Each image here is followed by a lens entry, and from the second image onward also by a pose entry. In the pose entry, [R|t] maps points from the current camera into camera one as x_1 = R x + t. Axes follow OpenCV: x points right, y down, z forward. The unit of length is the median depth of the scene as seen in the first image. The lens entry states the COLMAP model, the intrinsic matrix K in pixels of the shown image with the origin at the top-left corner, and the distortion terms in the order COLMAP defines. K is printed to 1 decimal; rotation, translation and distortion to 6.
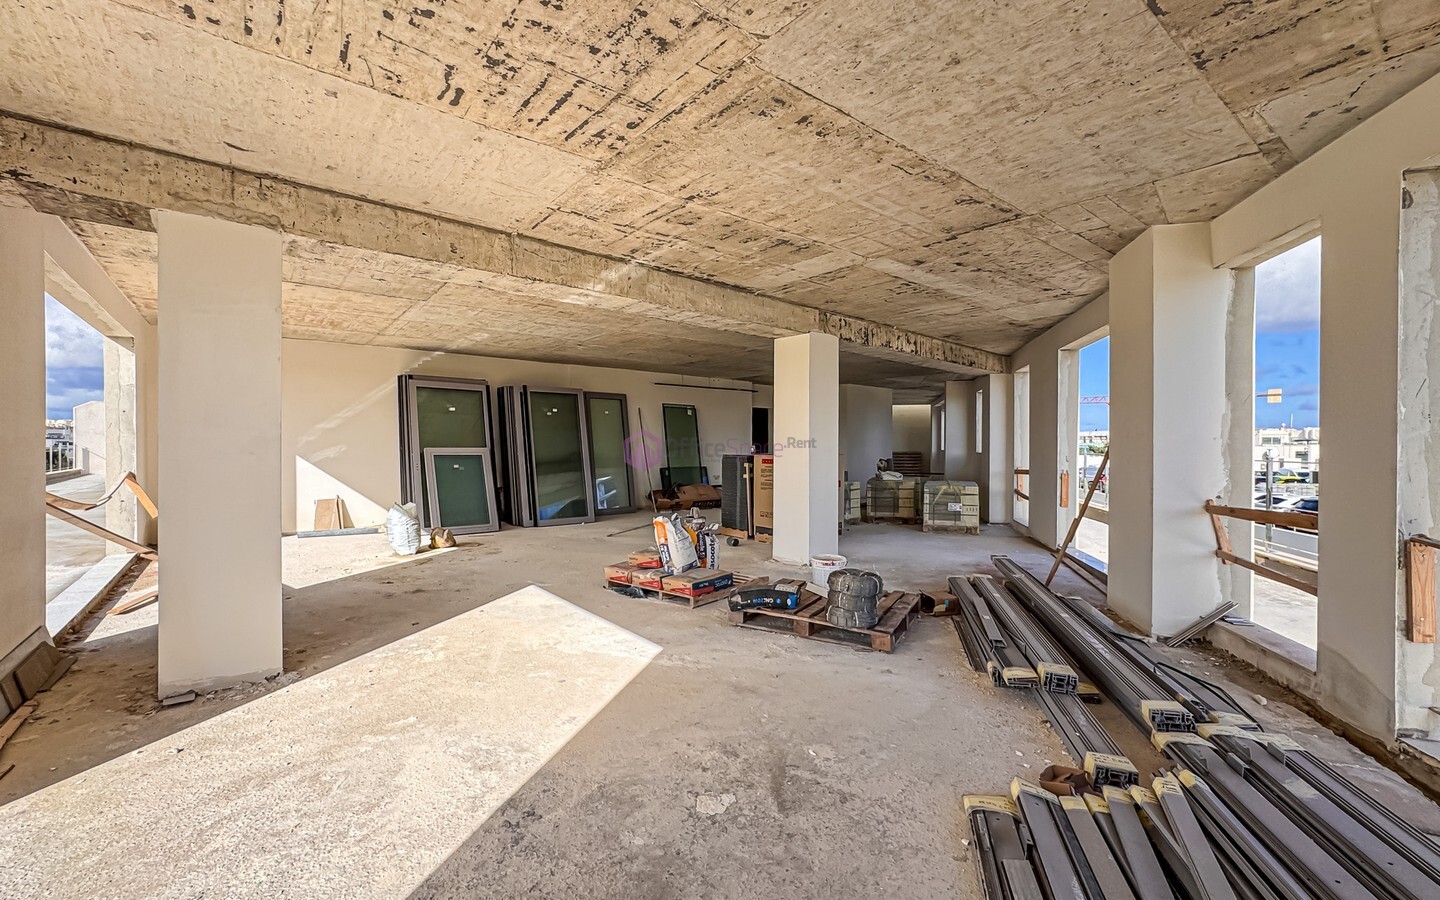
lens RADIAL K [[615.8, 0, 723.4], [0, 615.8, 448.2], [0, 0, 1]] dist [-0.037956, 0.021948]
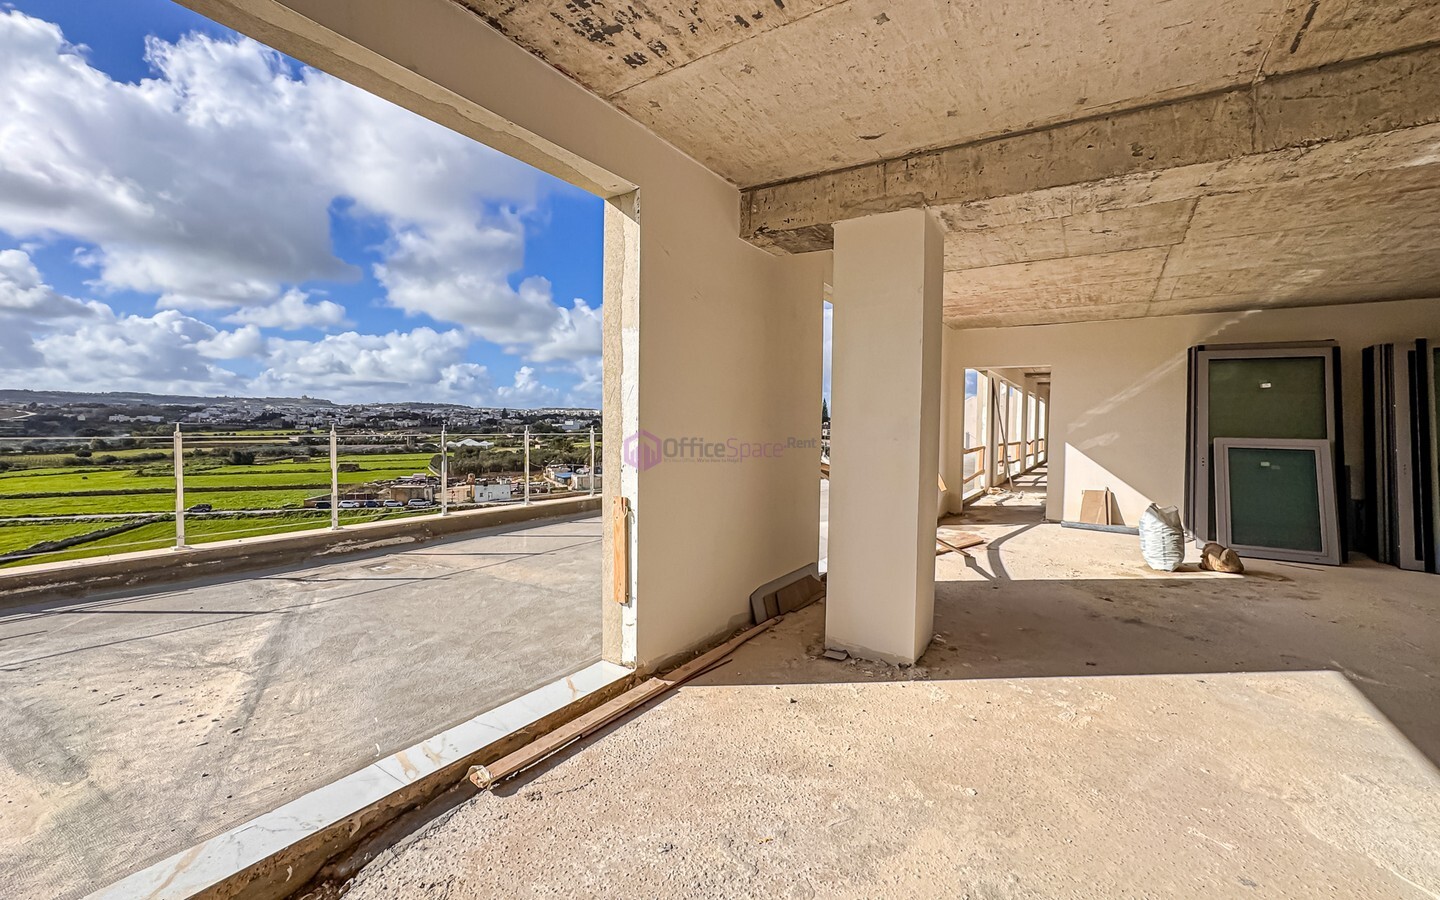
lens RADIAL K [[595.5, 0, 707.5], [0, 595.5, 447.4], [0, 0, 1]] dist [-0.037495, 0.017944]
pose [[0.299171, 0.037505, -0.953462, 0.054117], [-0.017384, 0.999276, 0.033852, -0.004566], [0.954041, 0.006447, 0.299606, 0.327278]]
